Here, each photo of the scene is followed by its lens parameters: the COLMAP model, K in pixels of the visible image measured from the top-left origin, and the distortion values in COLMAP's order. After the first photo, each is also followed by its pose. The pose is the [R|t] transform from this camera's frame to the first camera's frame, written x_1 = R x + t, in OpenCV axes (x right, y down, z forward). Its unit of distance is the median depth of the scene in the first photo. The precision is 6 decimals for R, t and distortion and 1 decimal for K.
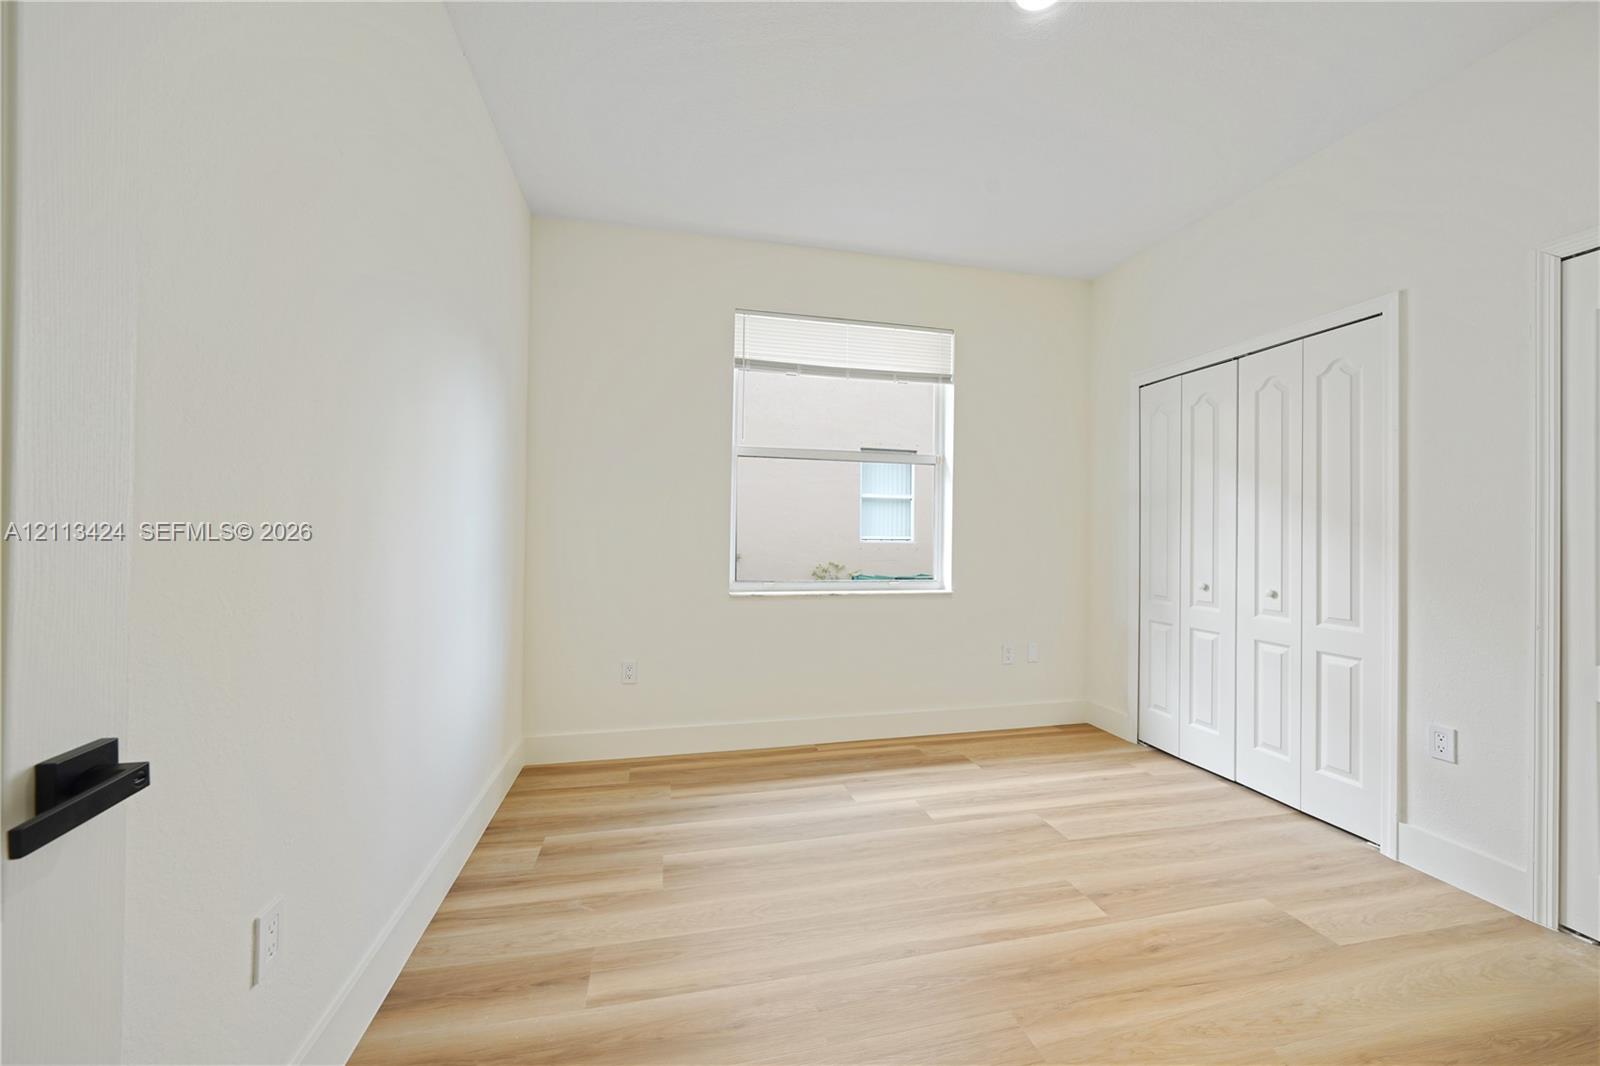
lens RADIAL K [[553.4, 0, 802.1], [0, 553.4, 530.3], [0, 0, 1]] dist [-0.001924, 0.000068]
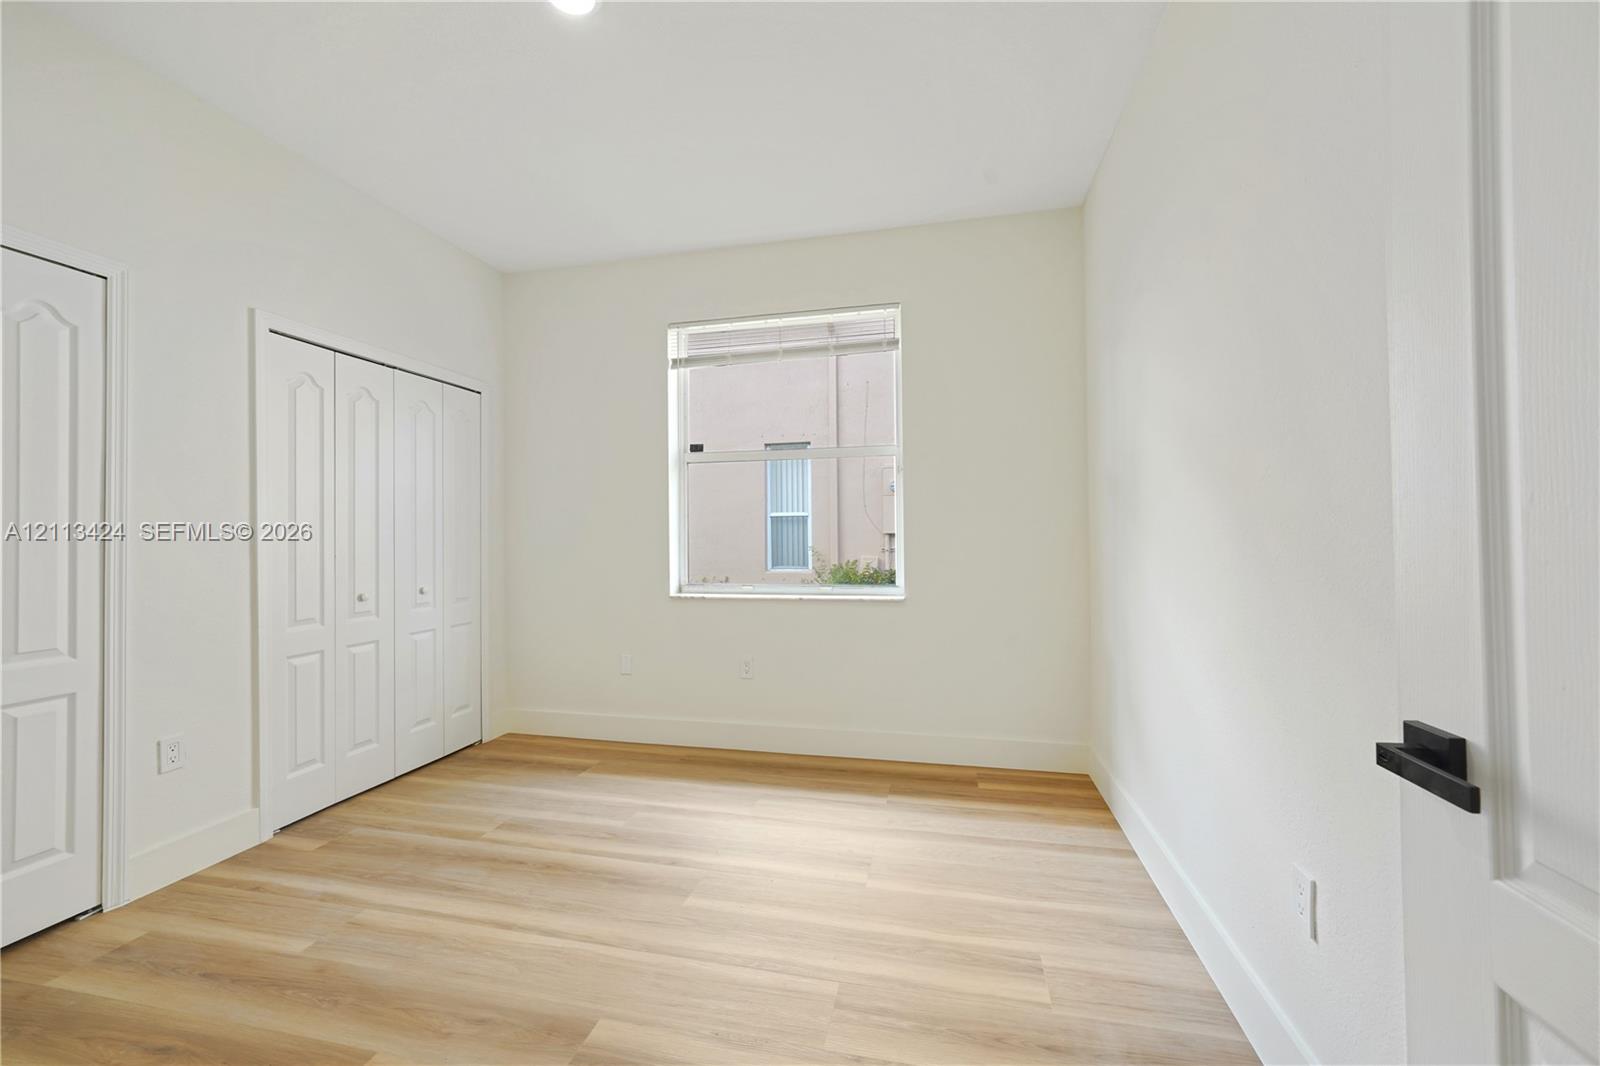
lens RADIAL K [[553.4, 0, 802.1], [0, 553.4, 530.3], [0, 0, 1]] dist [-0.001924, 0.000068]
pose [[0.903231, -0.029821, -0.428117, 0.515349], [0.026164, 0.999554, -0.014424, 0.013114], [0.428356, 0.001827, 0.903608, 0.145603]]
